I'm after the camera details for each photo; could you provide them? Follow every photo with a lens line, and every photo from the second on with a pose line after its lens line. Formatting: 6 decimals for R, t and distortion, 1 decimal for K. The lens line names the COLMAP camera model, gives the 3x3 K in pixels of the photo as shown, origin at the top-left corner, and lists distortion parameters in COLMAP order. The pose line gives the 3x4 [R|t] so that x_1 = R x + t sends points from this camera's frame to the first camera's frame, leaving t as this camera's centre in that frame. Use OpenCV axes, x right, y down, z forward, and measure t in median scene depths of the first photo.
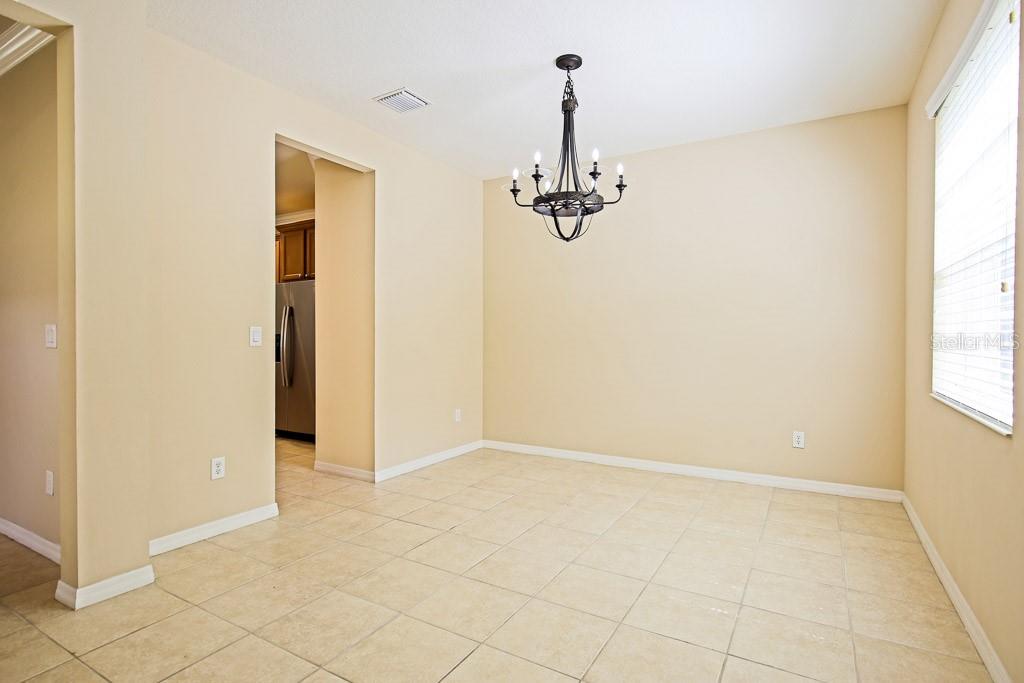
lens RADIAL K [[509.2, 0, 515.5], [0, 509.2, 338.3], [0, 0, 1]] dist [-0.002493, 0.000156]
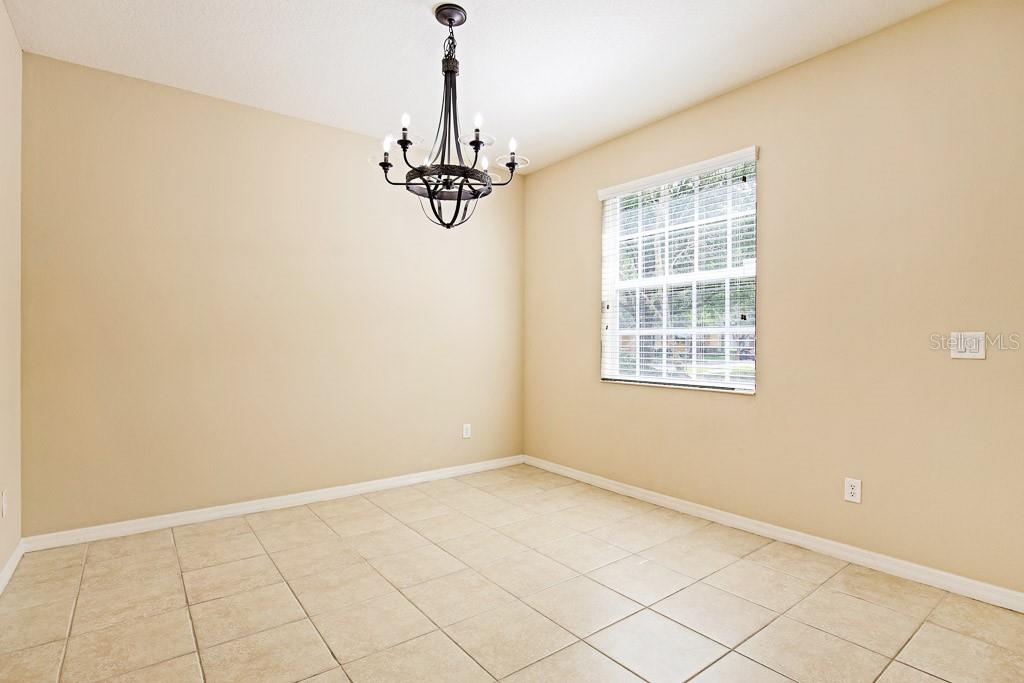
lens RADIAL K [[506.6, 0, 512.7], [0, 506.6, 345.2], [0, 0, 1]] dist [-0.030828, 0.000648]
pose [[0.381604, -0.007609, 0.924295, -0.615568], [0.004645, 0.999969, 0.006315, -0.006377], [-0.924314, 0.001883, 0.381628, 0.591646]]
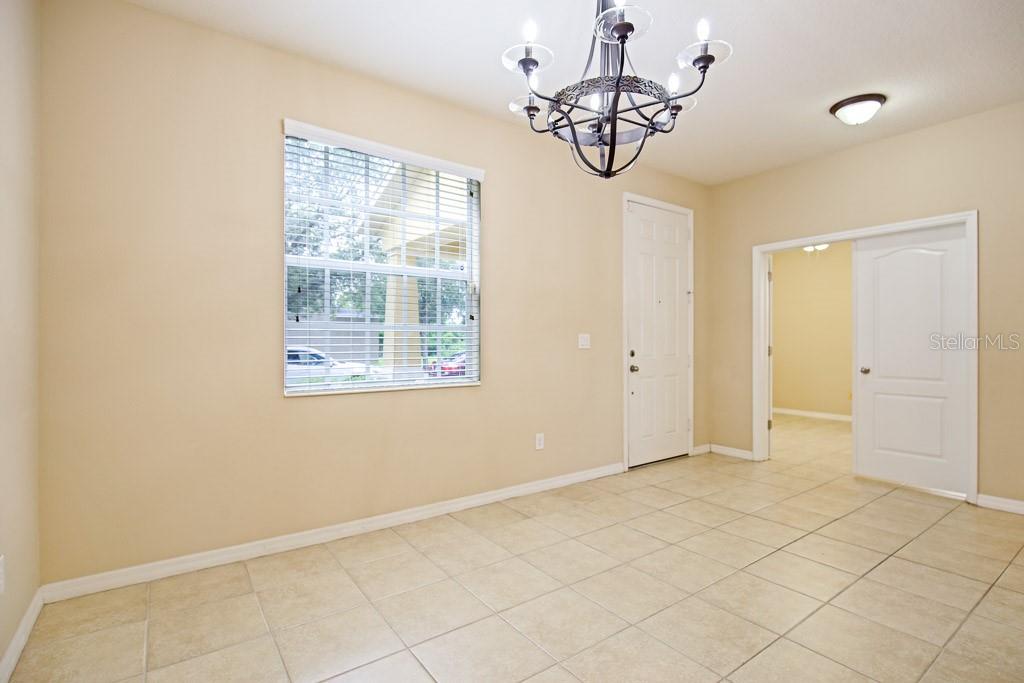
lens RADIAL K [[501.5, 0, 512.0], [0, 501.5, 341.5], [0, 0, 1]] dist [-0.017358, -0.000210]
pose [[-0.918756, -0.000859, 0.394825, -0.021205], [0.001897, 0.999976, 0.006590, -0.006903], [-0.394821, 0.006804, -0.918733, 1.571682]]
